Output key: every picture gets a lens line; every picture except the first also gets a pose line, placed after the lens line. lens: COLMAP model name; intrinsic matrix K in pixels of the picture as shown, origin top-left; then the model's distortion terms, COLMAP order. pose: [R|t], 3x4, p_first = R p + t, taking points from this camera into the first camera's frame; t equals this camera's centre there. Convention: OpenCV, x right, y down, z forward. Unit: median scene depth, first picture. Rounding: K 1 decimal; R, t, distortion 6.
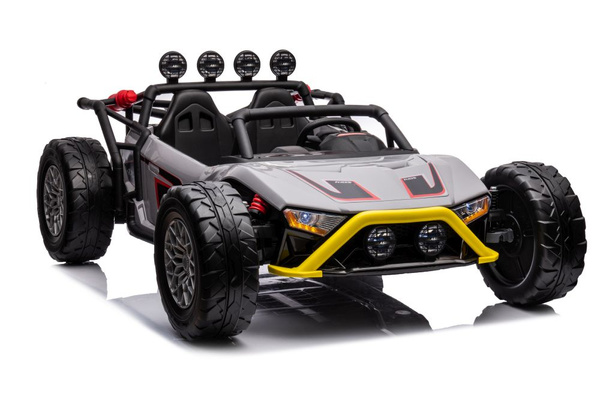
lens RADIAL K [[1117.2, 0, 300.0], [0, 1117.2, 200.0], [0, 0, 1]] dist [0.007659, -0.012146]
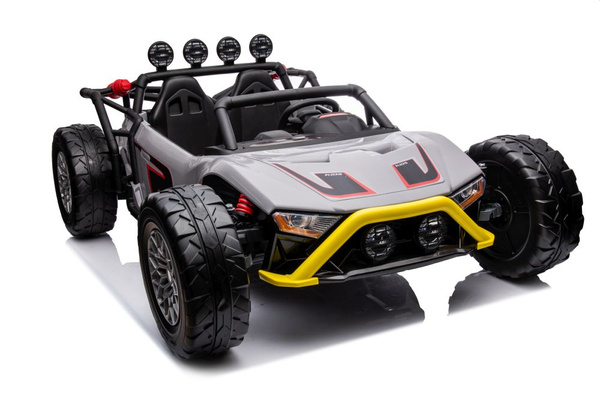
lens RADIAL K [[668.0, 0, 273.1], [0, 668.0, 200.3], [0, 0, 1]] dist [0.020937, 0.019313]
pose [[0.998469, -0.054854, -0.007171, -0.008604], [0.055311, 0.992313, 0.110701, -0.055718], [0.001043, -0.110928, 0.993828, 0.410444]]
